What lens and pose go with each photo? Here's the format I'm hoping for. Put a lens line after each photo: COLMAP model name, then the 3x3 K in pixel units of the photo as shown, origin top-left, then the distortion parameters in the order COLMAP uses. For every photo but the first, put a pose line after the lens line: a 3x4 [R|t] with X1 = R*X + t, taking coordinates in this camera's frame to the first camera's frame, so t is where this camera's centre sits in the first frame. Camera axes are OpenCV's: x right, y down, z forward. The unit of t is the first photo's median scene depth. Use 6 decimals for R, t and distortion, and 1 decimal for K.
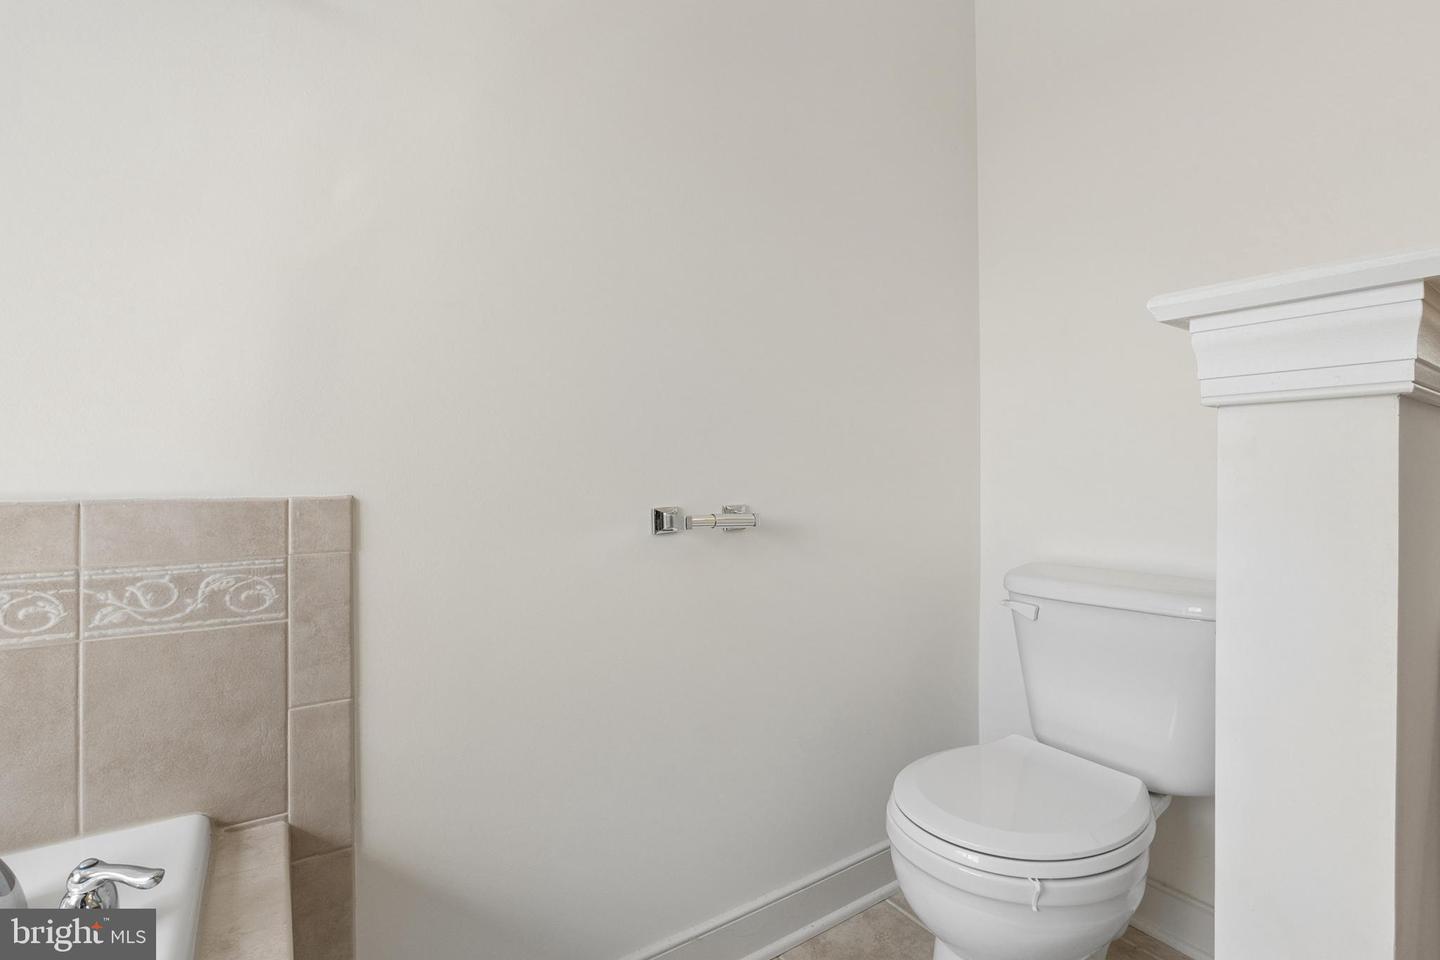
lens RADIAL K [[666.9, 0, 718.6], [0, 666.9, 470.2], [0, 0, 1]] dist [-0.006008, -0.000003]
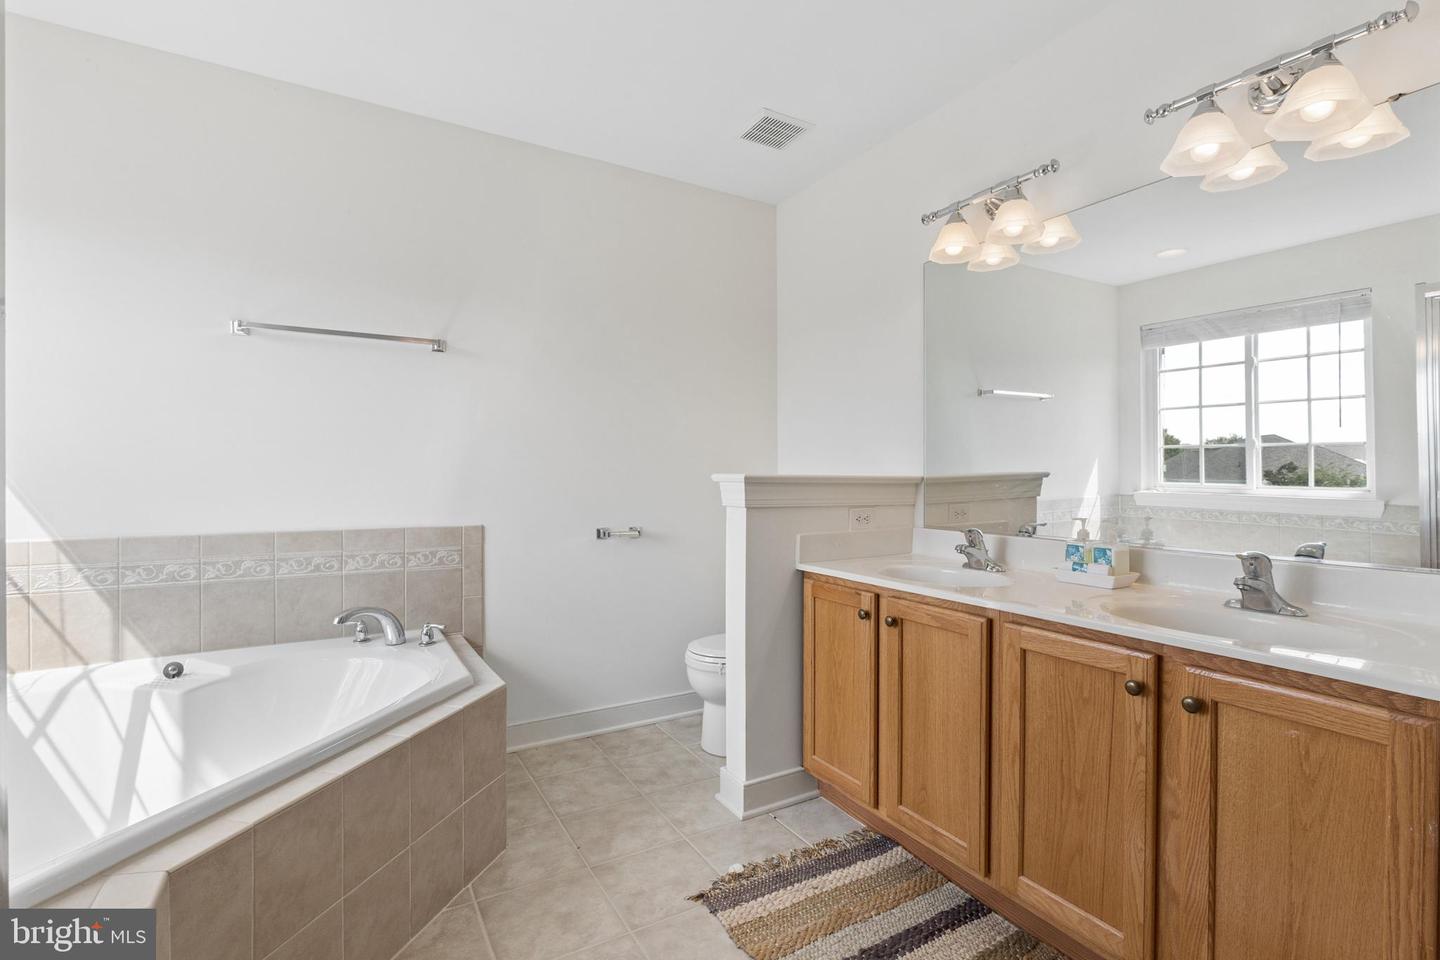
lens RADIAL K [[666.9, 0, 713.1], [0, 666.9, 479.4], [0, 0, 1]] dist [-0.006008, -0.000003]
pose [[0.998291, -0.004218, -0.058281, 0.631787], [0.004080, 0.999989, -0.002483, -0.151211], [0.058291, 0.002241, 0.998297, -1.871638]]
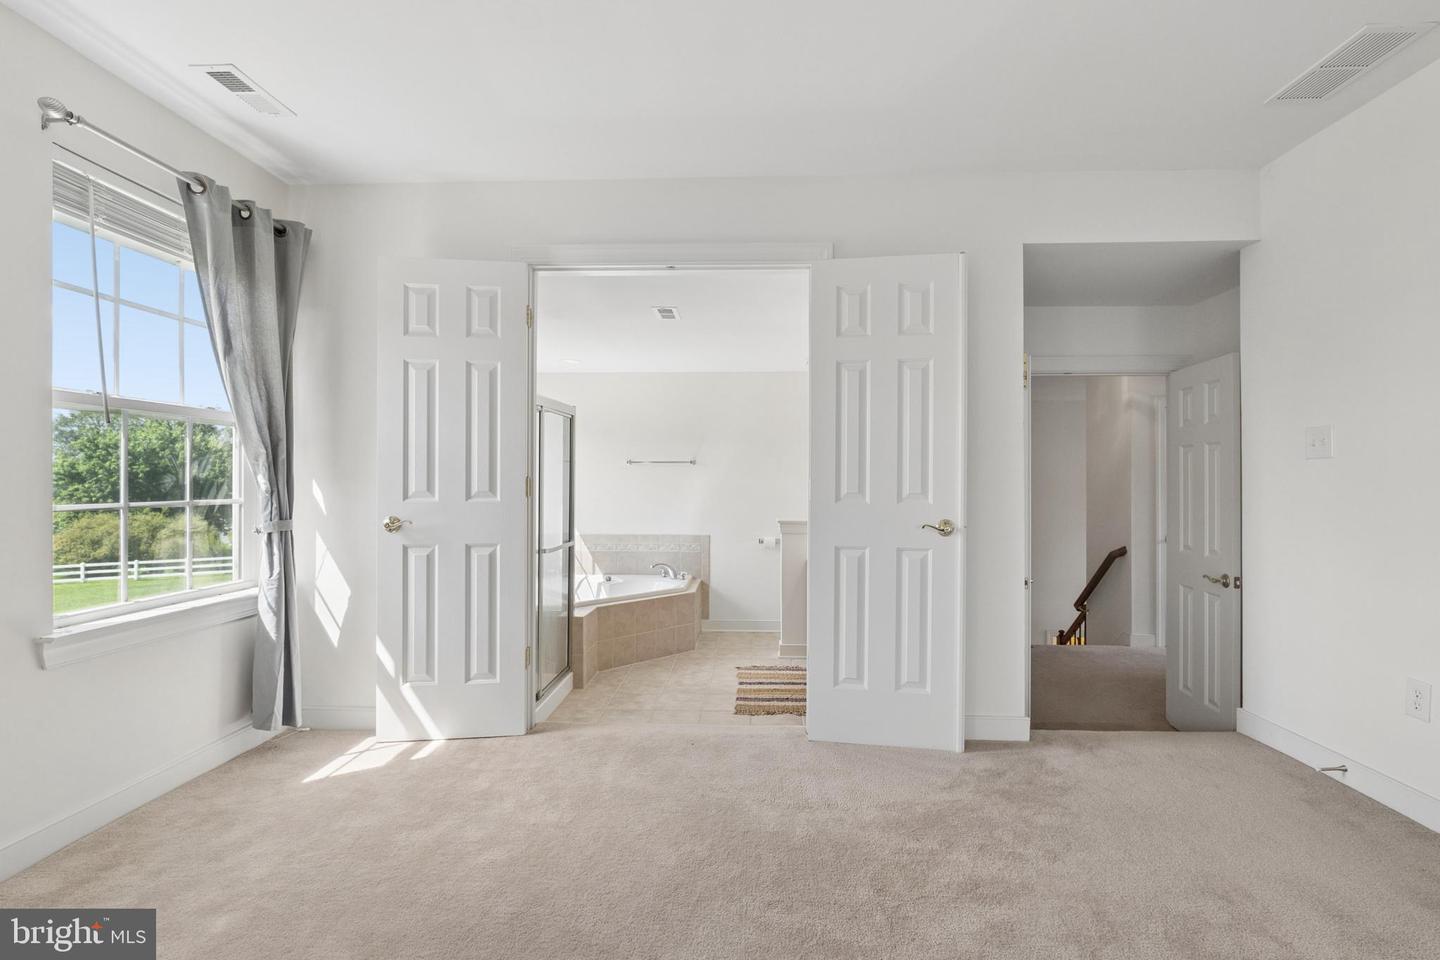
lens RADIAL K [[666.9, 0, 724.2], [0, 666.9, 482.4], [0, 0, 1]] dist [-0.006008, -0.000003]
pose [[0.808406, -0.000887, -0.588624, 3.789569], [-0.003167, 0.999978, -0.005856, -0.482831], [0.588617, 0.006598, 0.808385, -4.674694]]
